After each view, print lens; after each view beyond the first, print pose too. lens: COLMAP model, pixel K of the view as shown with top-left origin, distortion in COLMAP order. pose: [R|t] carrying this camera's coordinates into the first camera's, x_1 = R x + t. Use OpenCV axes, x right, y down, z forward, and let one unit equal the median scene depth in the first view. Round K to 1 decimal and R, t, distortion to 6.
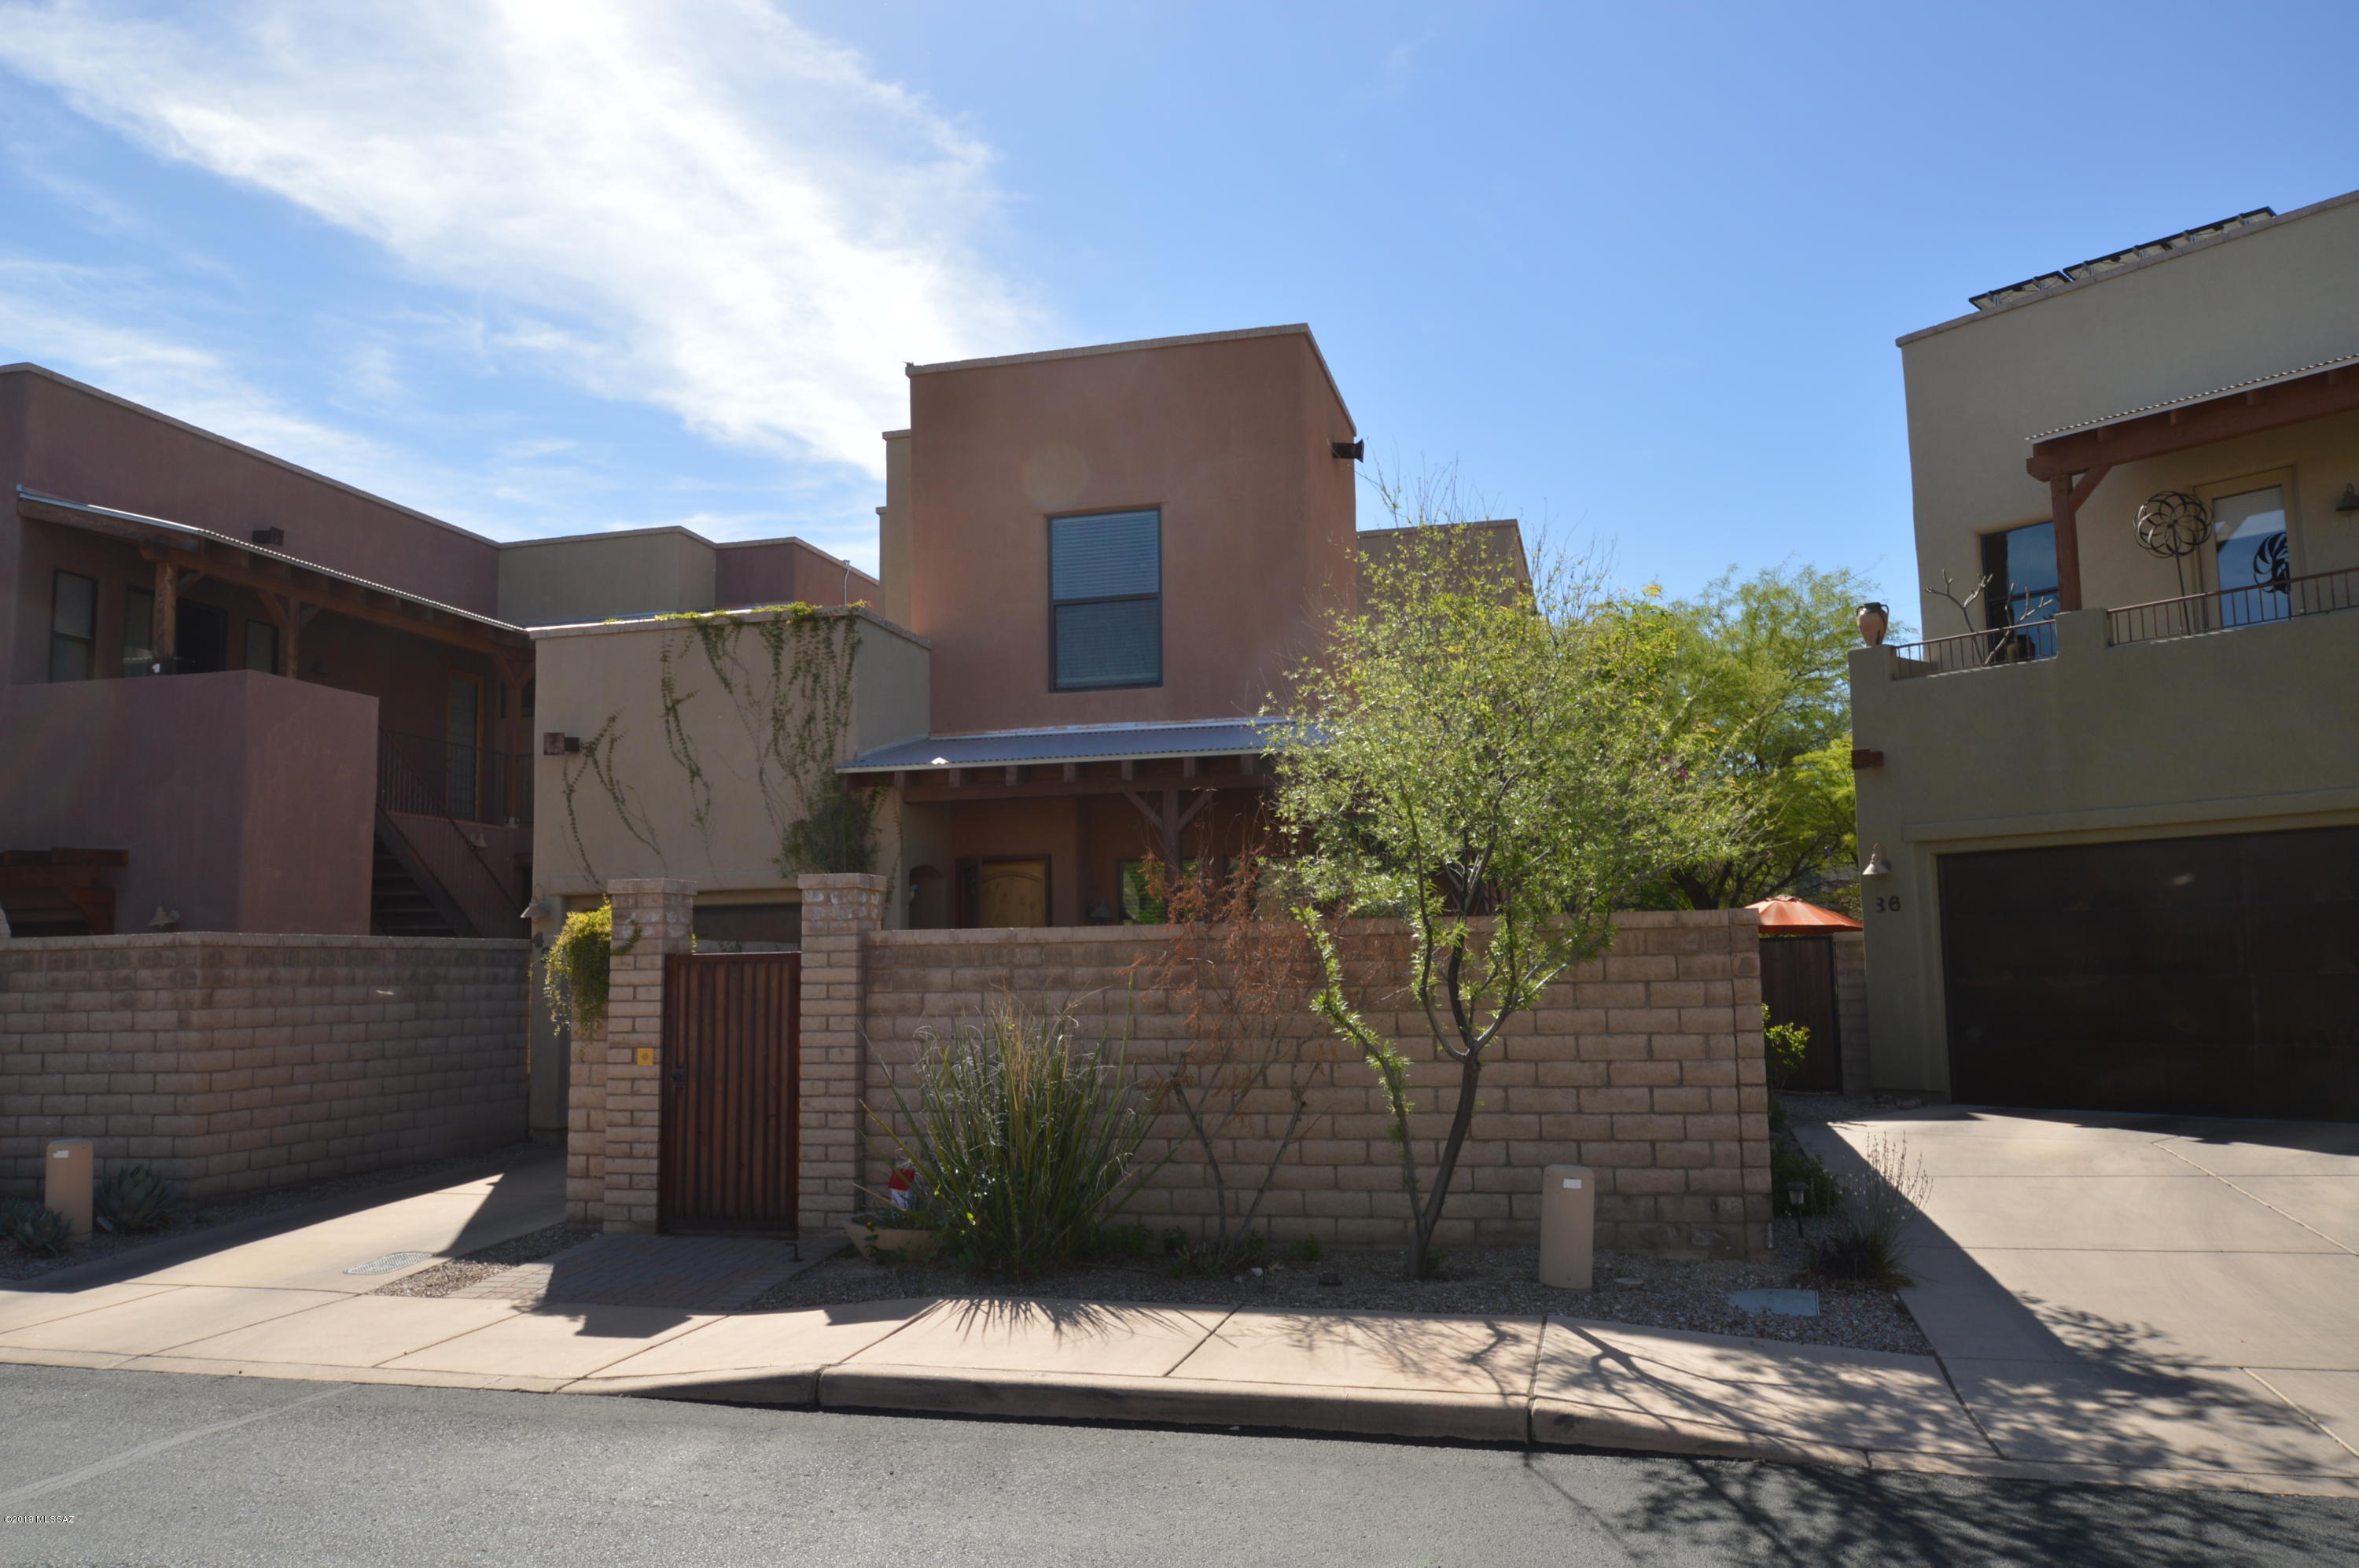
lens RADIAL K [[1709.2, 0, 1179.5], [0, 1709.2, 784.0], [0, 0, 1]] dist [0.000315, 0.002266]
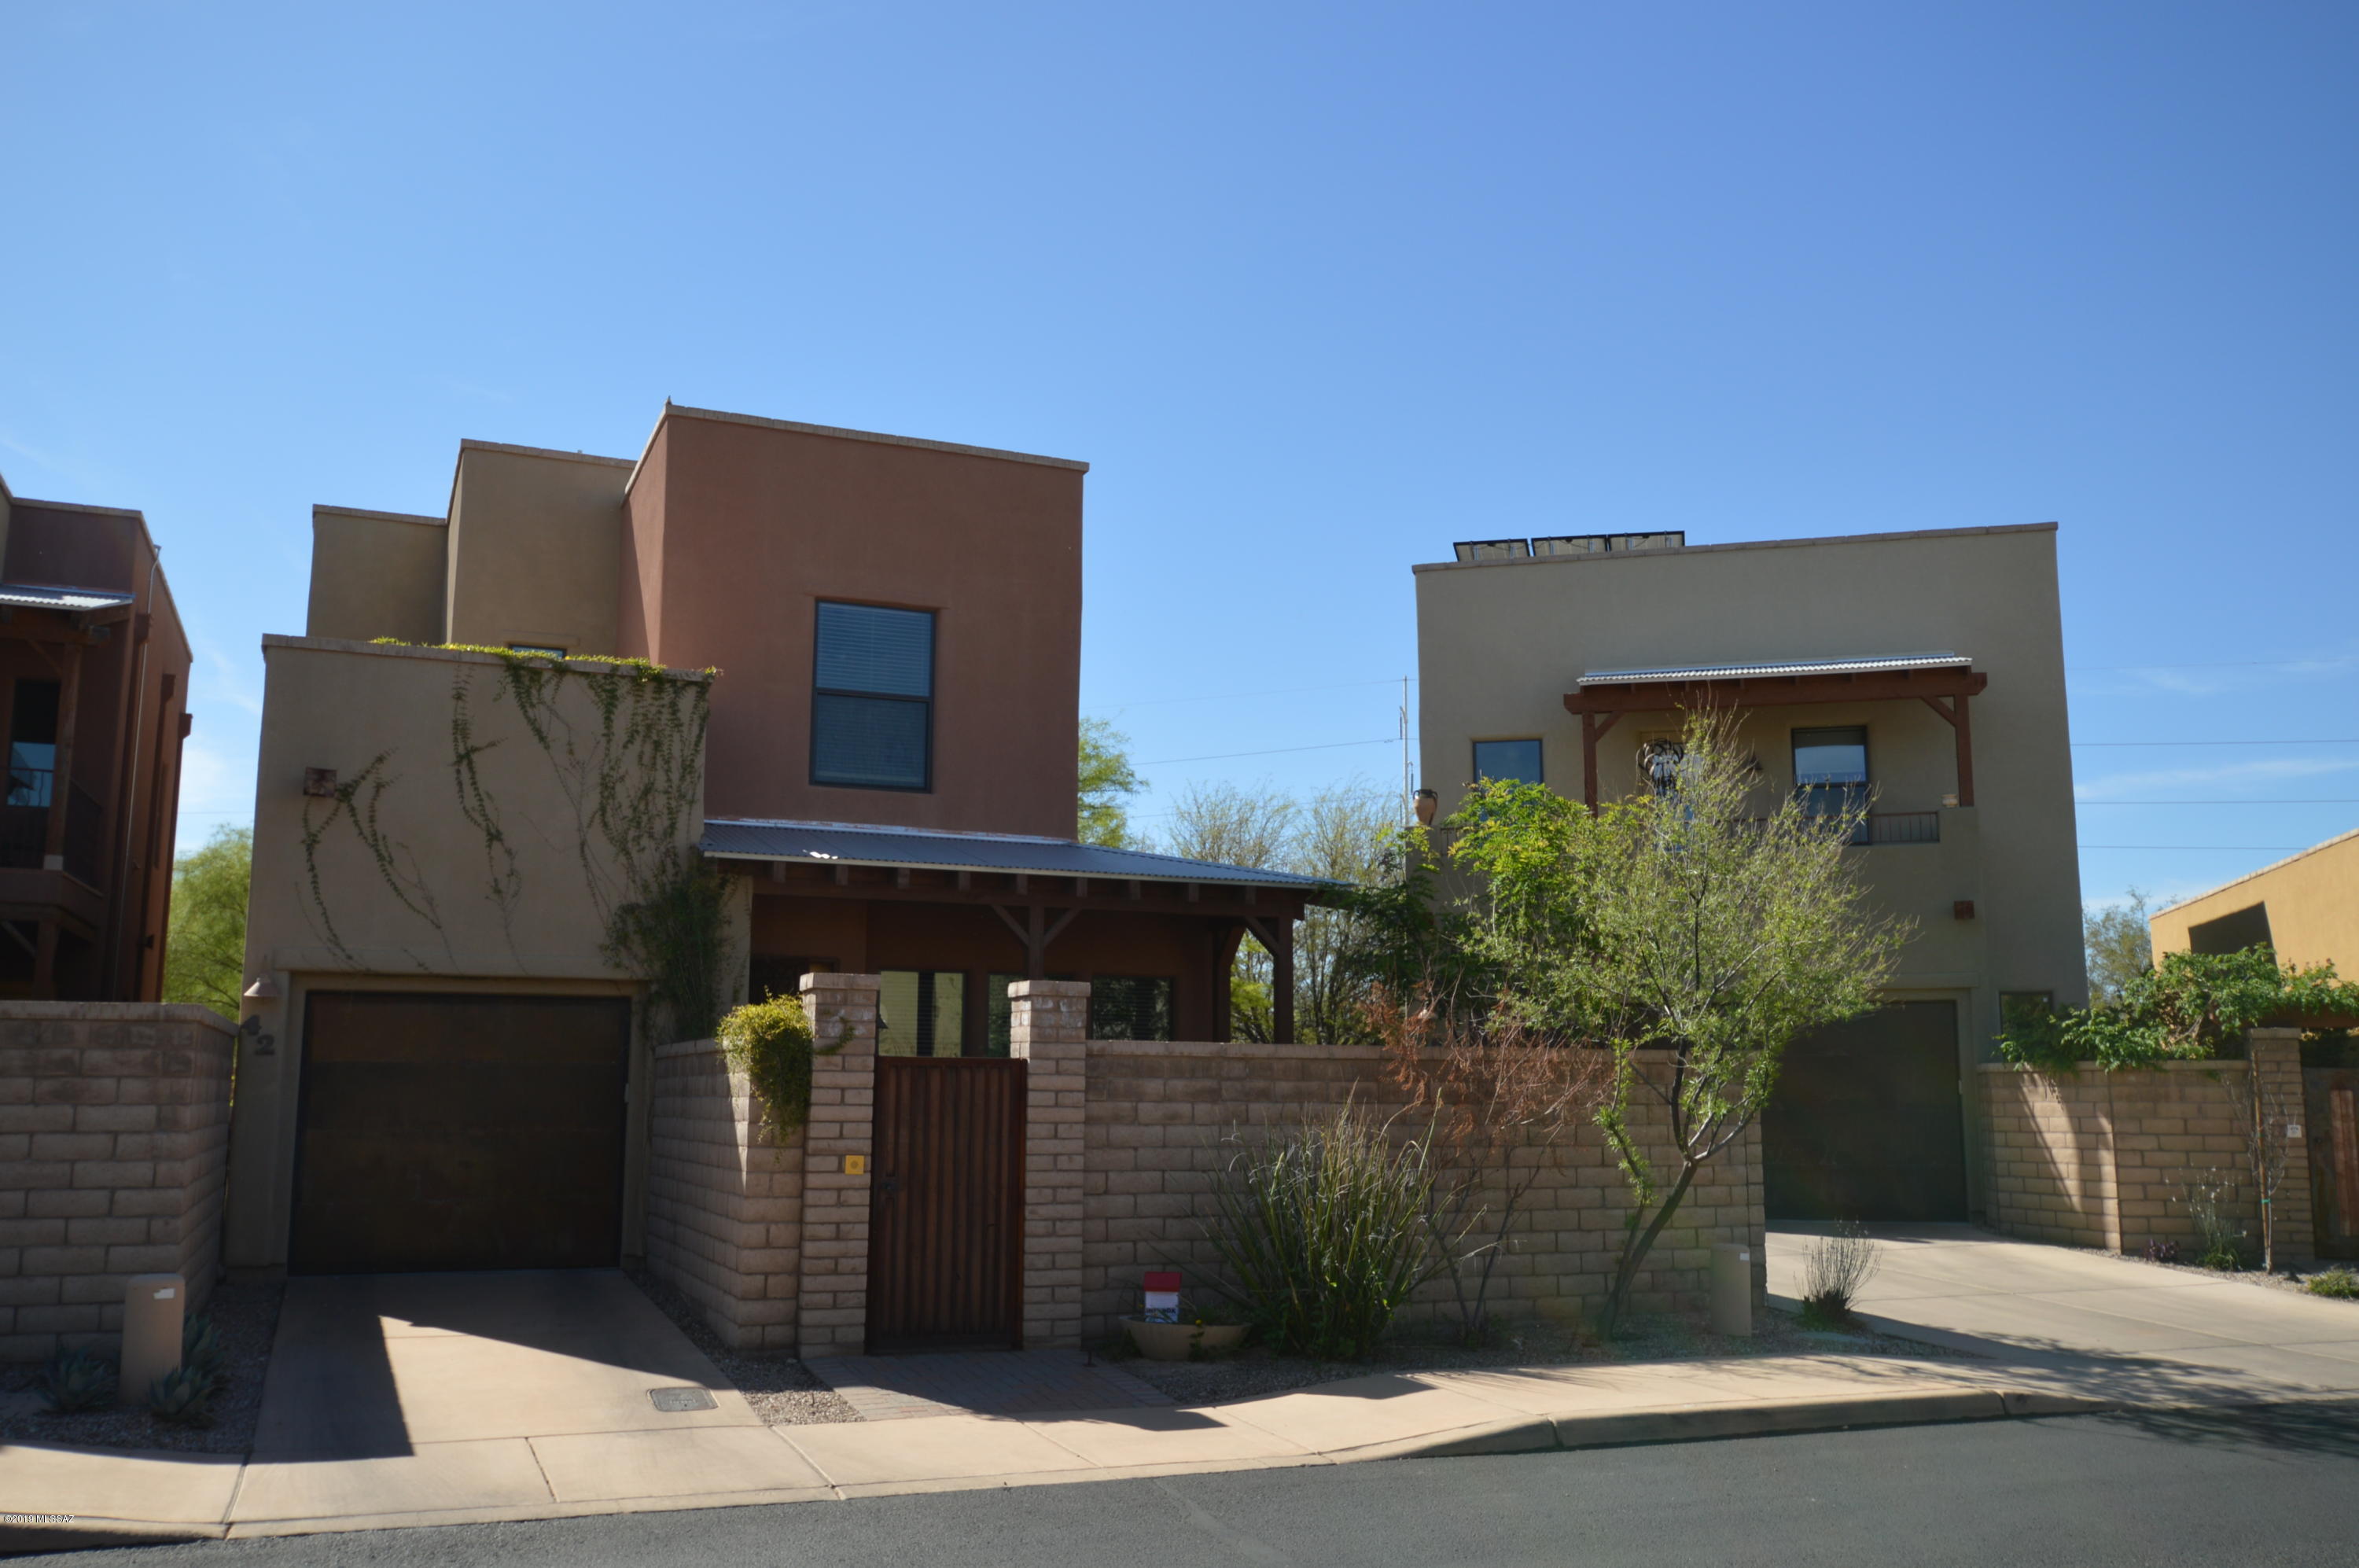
lens RADIAL K [[1913.2, 0, 1179.5], [0, 1913.2, 784.0], [0, 0, 1]] dist [0.001674, -0.001243]
pose [[0.799853, 0.118299, 0.588422, -0.735081], [-0.086290, 0.992864, -0.082314, 0.021096], [-0.593961, 0.015064, 0.804353, 0.042866]]
